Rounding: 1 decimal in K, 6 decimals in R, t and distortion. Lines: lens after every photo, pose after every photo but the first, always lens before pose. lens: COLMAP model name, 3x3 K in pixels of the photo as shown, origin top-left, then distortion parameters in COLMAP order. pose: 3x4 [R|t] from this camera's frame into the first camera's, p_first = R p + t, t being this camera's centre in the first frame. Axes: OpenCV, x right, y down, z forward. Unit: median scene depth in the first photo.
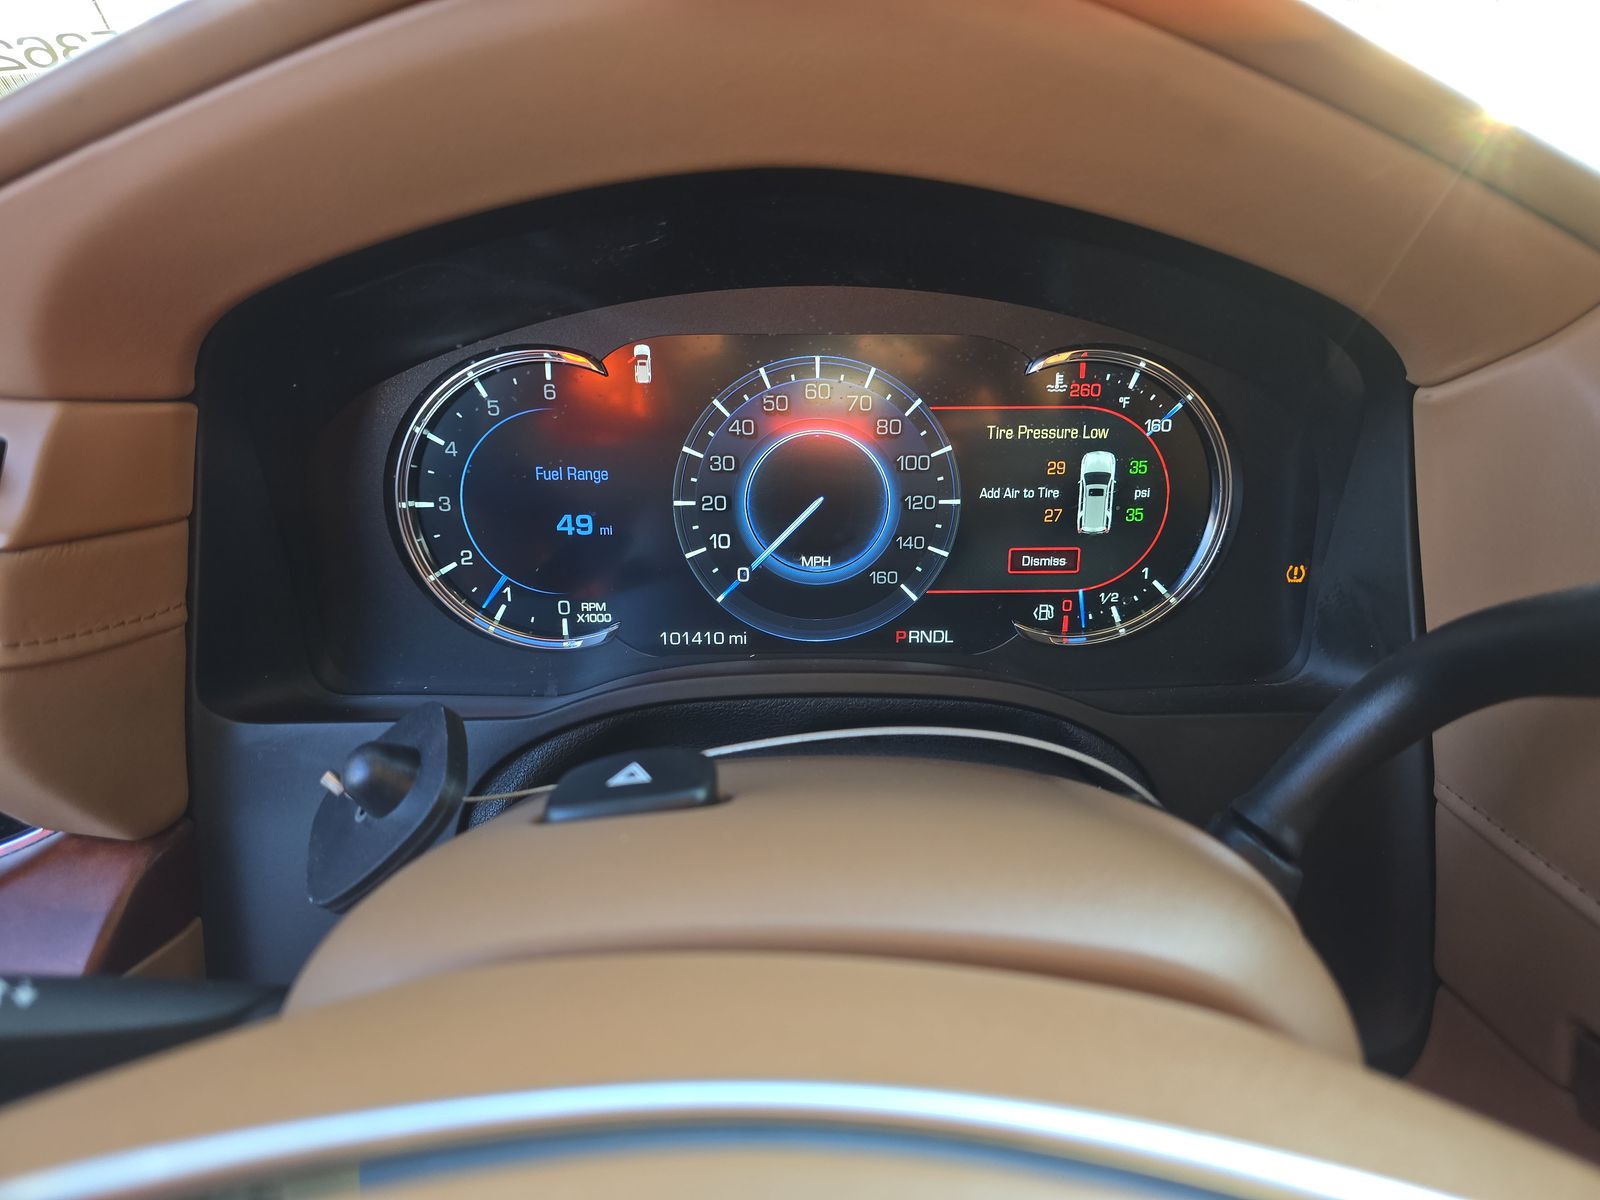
lens RADIAL K [[1078.5, 0, 813.0], [0, 1078.5, 601.9], [0, 0, 1]] dist [0.048787, -0.043718]
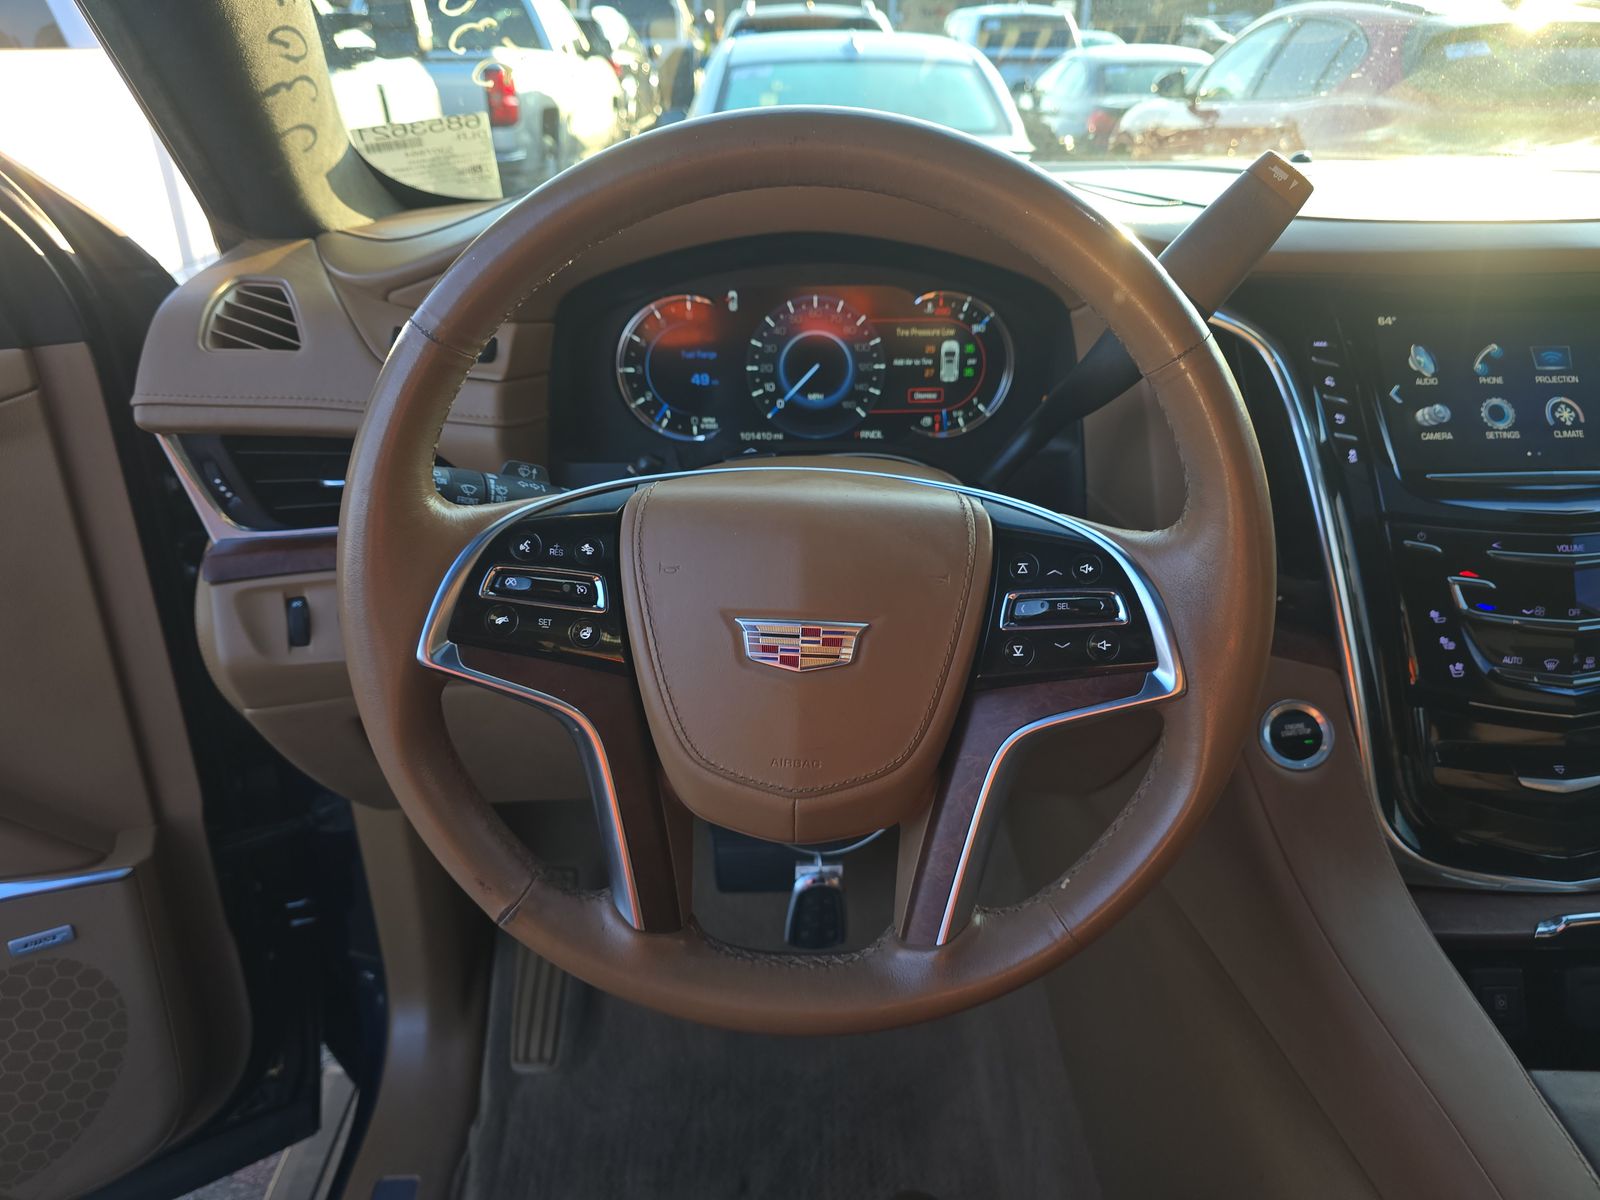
lens RADIAL K [[1078.5, 0, 815.6], [0, 1078.5, 603.0], [0, 0, 1]] dist [0.048787, -0.043718]
pose [[0.999935, -0.008126, -0.008007, 0.016569], [0.008763, 0.996510, 0.083015, 0.188165], [0.007304, -0.083080, 0.996516, -1.119693]]
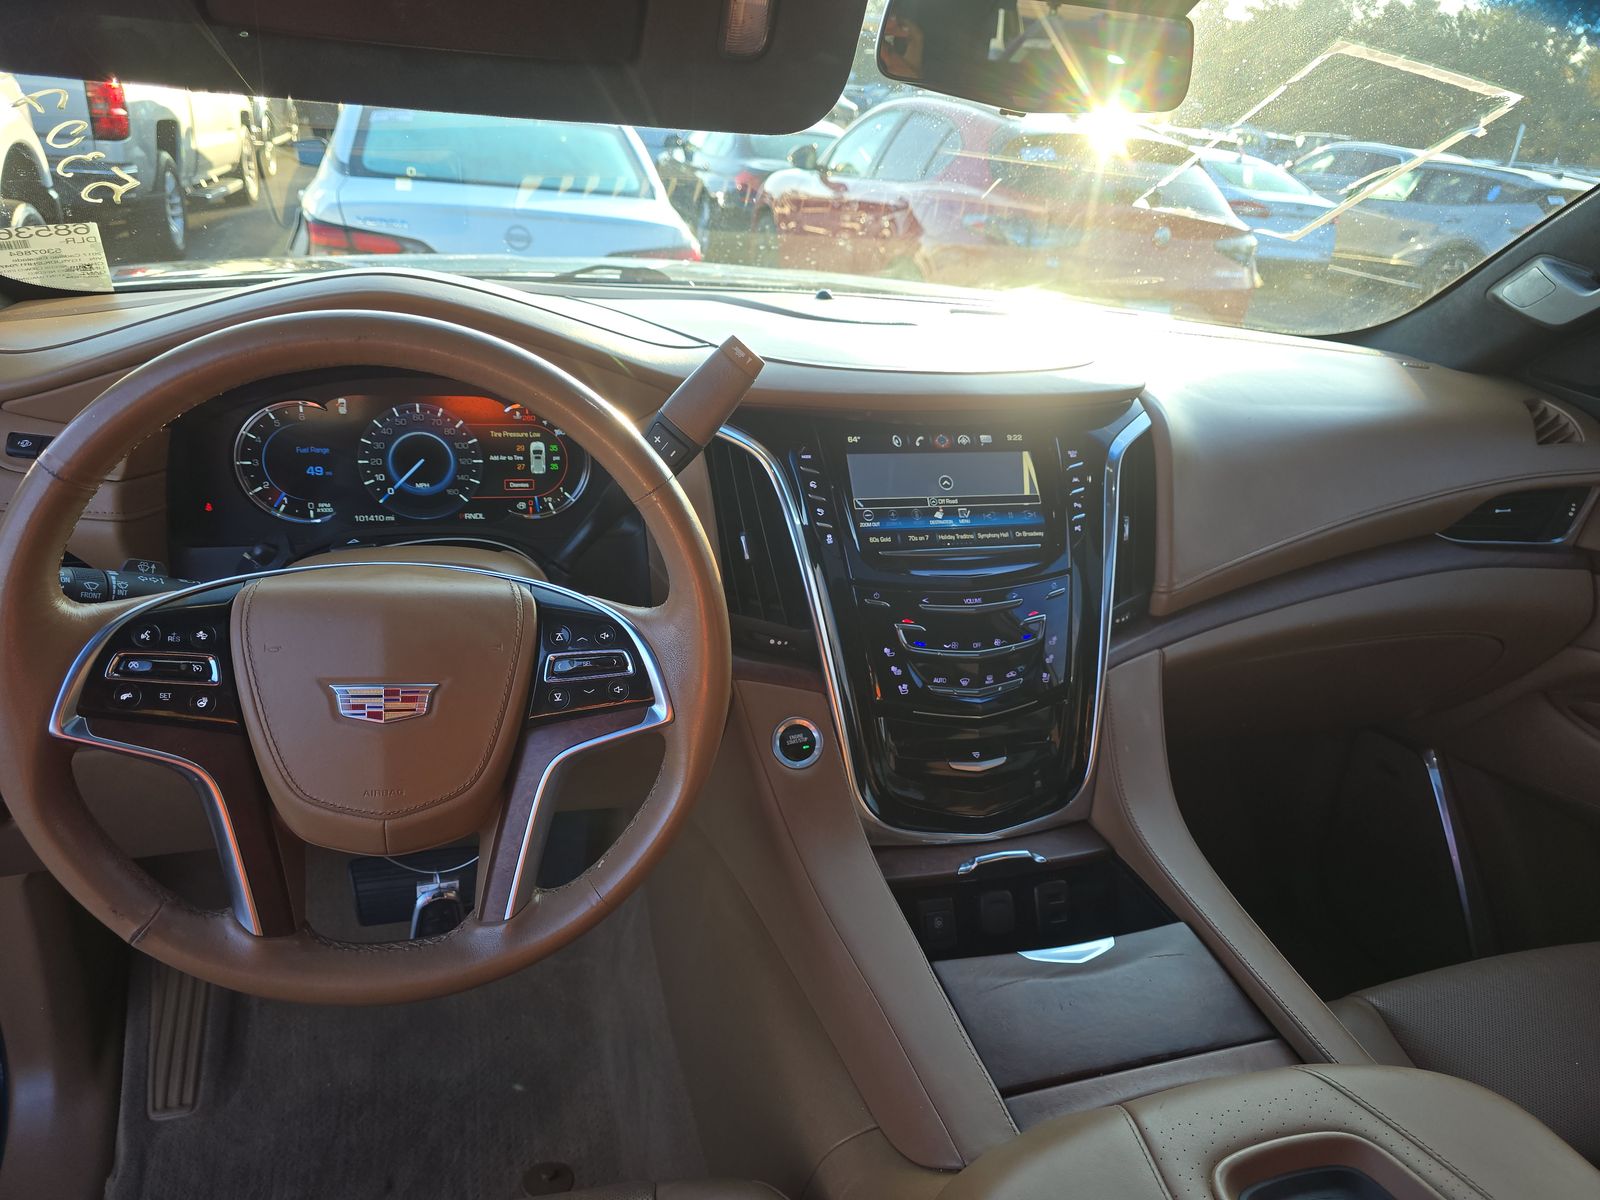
lens RADIAL K [[1078.5, 0, 804.0], [0, 1078.5, 613.6], [0, 0, 1]] dist [0.048787, -0.043718]
pose [[0.963180, -0.041317, 0.265663, 0.173903], [0.023296, 0.997230, 0.070635, 0.100269], [-0.267846, -0.061845, 0.961475, -1.651262]]
